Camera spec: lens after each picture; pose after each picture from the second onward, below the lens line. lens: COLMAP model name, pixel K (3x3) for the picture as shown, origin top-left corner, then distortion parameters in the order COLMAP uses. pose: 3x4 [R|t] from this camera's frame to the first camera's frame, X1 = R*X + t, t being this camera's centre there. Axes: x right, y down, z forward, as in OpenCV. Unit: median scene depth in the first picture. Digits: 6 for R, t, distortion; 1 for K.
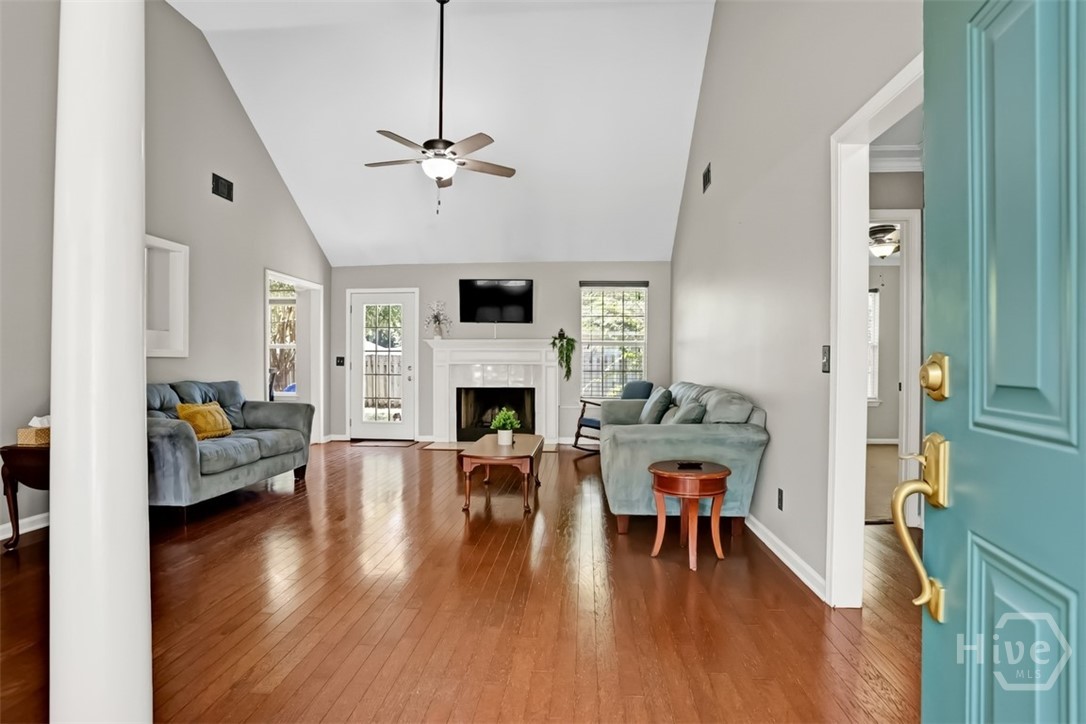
lens RADIAL K [[527.5, 0, 541.1], [0, 527.5, 359.7], [0, 0, 1]] dist [-0.051879, 0.011414]
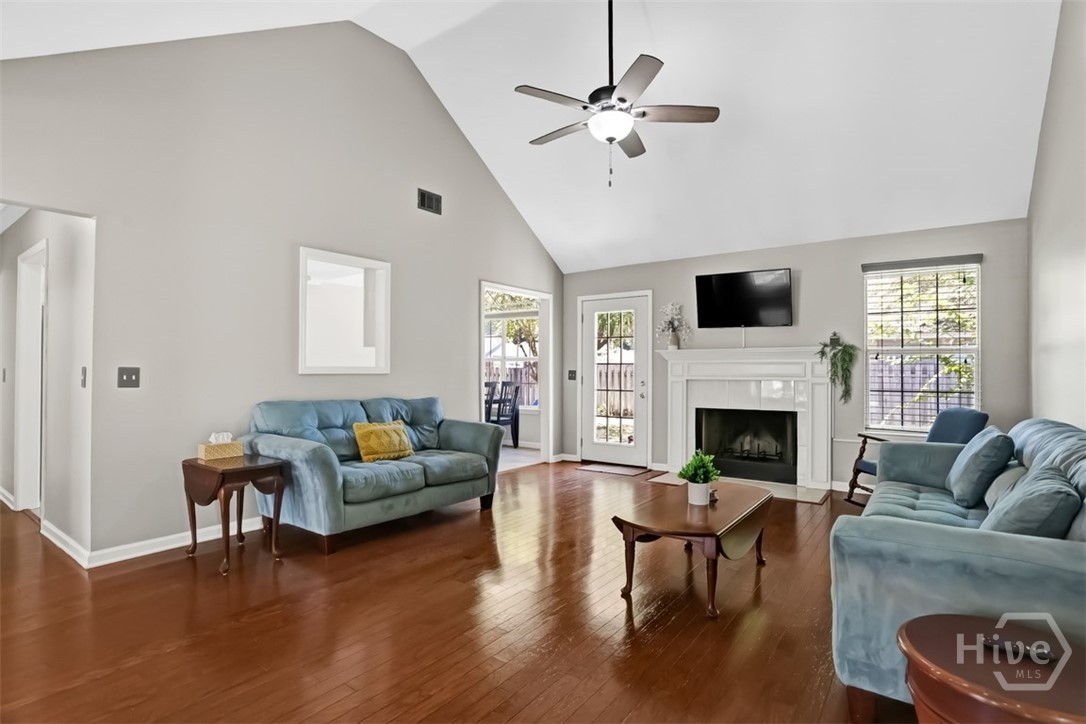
lens RADIAL K [[527.5, 0, 545.7], [0, 527.5, 364.0], [0, 0, 1]] dist [-0.051879, 0.011414]
pose [[0.855004, -0.005996, -0.518586, 0.082686], [0.001497, 0.999958, -0.009093, -0.010892], [0.518619, 0.006999, 0.854977, 0.222039]]
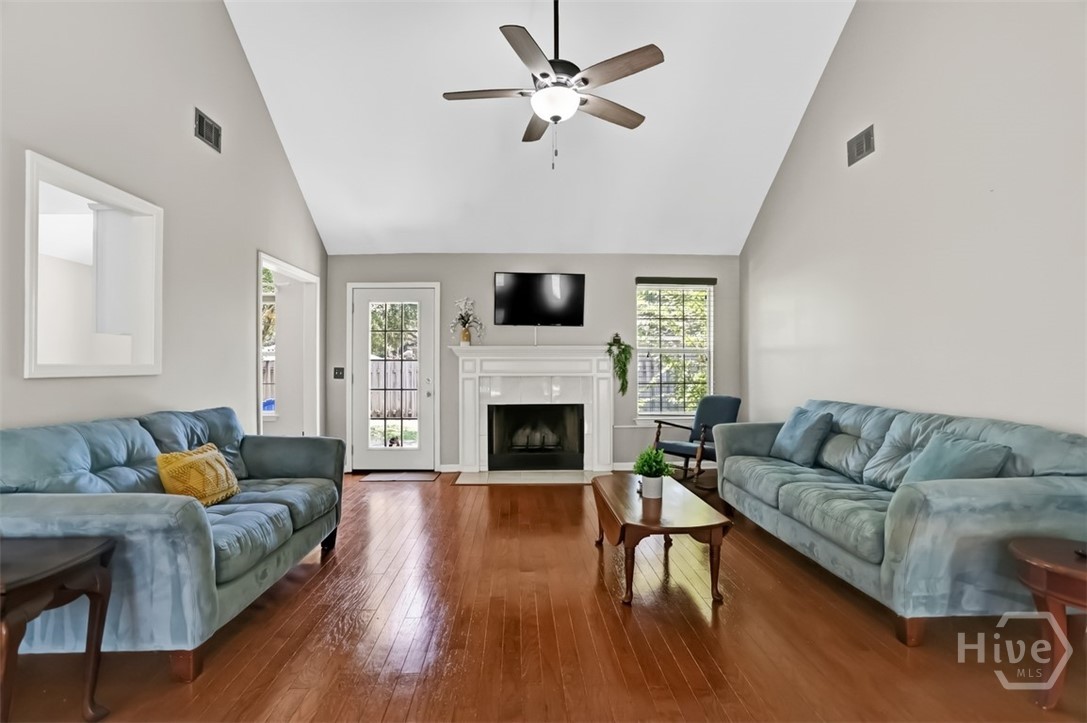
lens RADIAL K [[528.0, 0, 544.7], [0, 528.0, 356.7], [0, 0, 1]] dist [-0.051879, 0.011414]
pose [[0.994033, -0.001965, 0.109059, -0.206391], [0.003422, 0.999907, -0.013176, -0.013653], [-0.109023, 0.013471, 0.993948, 0.223639]]
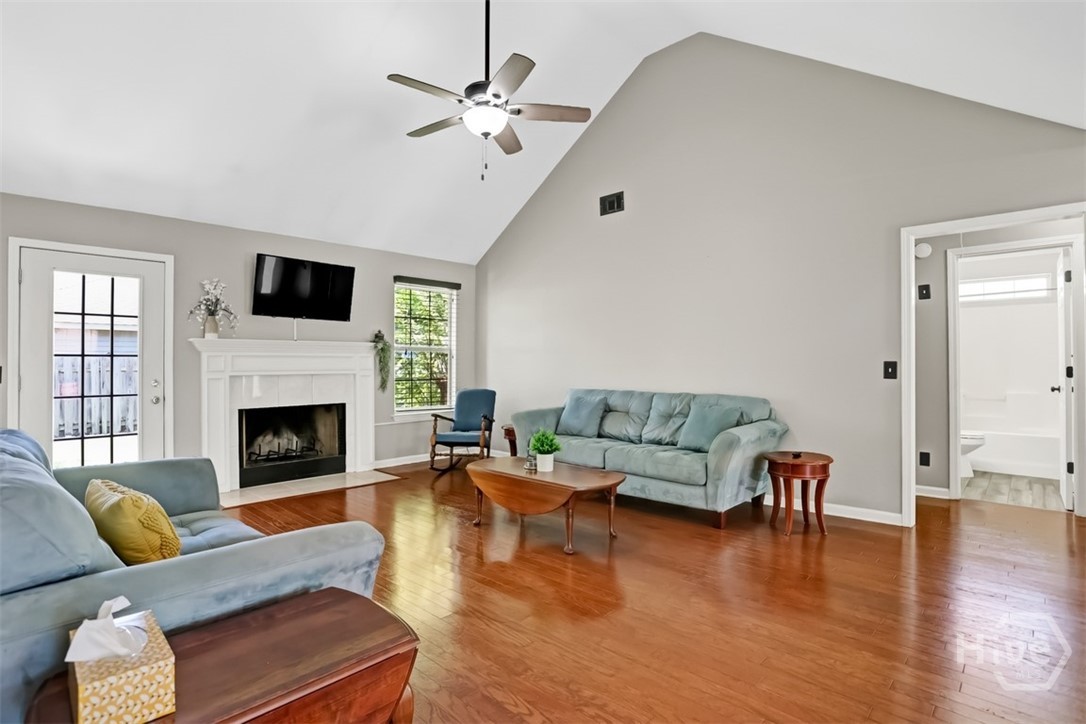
lens RADIAL K [[527.5, 0, 564.5], [0, 527.5, 360.8], [0, 0, 1]] dist [-0.051879, 0.011414]
pose [[0.632073, -0.000665, 0.774908, -0.512406], [0.001221, 0.999999, -0.000138, -0.012644], [-0.774908, 0.001033, 0.632074, 0.311731]]
